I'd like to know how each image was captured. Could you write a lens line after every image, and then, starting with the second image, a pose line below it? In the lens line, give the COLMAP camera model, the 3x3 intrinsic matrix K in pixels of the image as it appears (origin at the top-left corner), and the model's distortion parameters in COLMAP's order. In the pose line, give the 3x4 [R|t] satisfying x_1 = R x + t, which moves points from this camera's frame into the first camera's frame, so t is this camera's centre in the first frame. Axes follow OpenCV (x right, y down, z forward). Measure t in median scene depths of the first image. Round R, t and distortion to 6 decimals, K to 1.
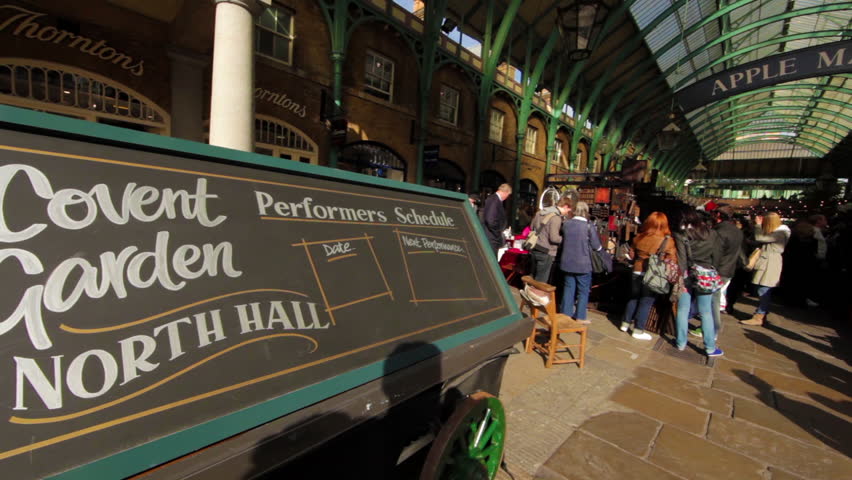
lens RADIAL K [[325.3, 0, 424.8], [0, 325.3, 237.5], [0, 0, 1]] dist [-0.014288, -0.000180]
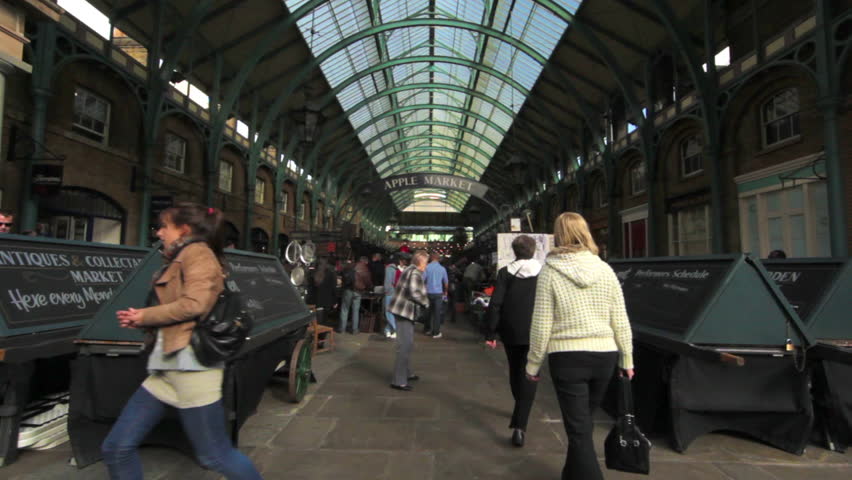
lens RADIAL K [[352.6, 0, 424.7], [0, 352.6, 239.5], [0, 0, 1]] dist [-0.001125, -0.000070]
pose [[0.711181, -0.007363, 0.702971, -0.122320], [0.098832, 0.991062, -0.089606, 0.009431], [-0.696028, 0.133202, 0.705551, -0.191181]]
